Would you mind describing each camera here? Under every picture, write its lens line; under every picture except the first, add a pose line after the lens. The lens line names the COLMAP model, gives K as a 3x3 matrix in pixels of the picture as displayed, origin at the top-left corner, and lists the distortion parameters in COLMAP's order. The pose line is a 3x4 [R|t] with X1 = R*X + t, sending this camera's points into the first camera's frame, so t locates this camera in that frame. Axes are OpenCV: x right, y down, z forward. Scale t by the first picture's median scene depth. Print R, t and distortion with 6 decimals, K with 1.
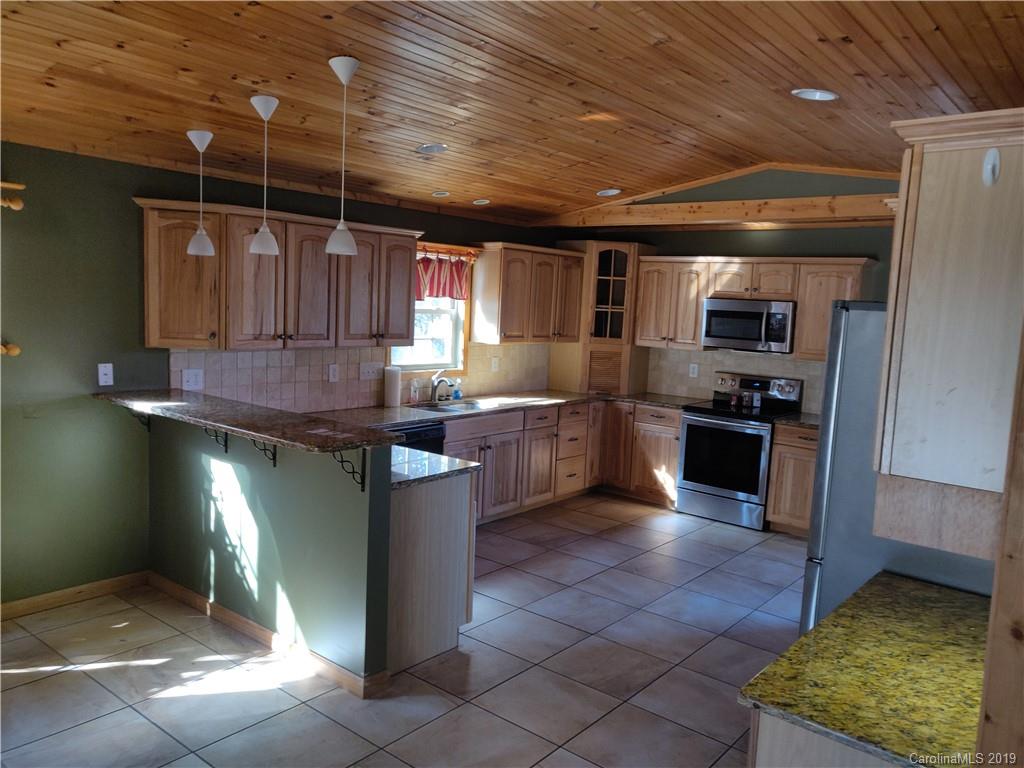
lens RADIAL K [[793.3, 0, 512.7], [0, 793.3, 378.9], [0, 0, 1]] dist [0.002224, 0.171048]
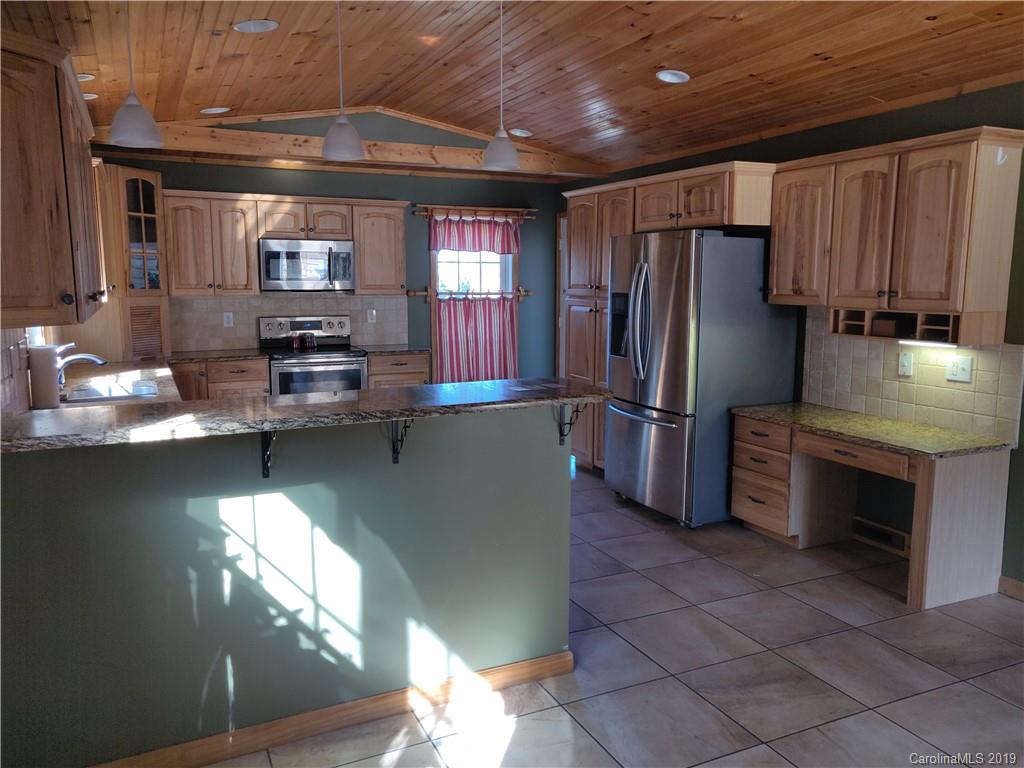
lens RADIAL K [[793.3, 0, 512.7], [0, 793.3, 378.9], [0, 0, 1]] dist [0.002224, 0.171048]
pose [[0.441431, -0.165039, 0.881987, -0.488318], [0.112129, 0.985381, 0.128267, -0.026284], [-0.890262, 0.042275, 0.453483, 0.319436]]
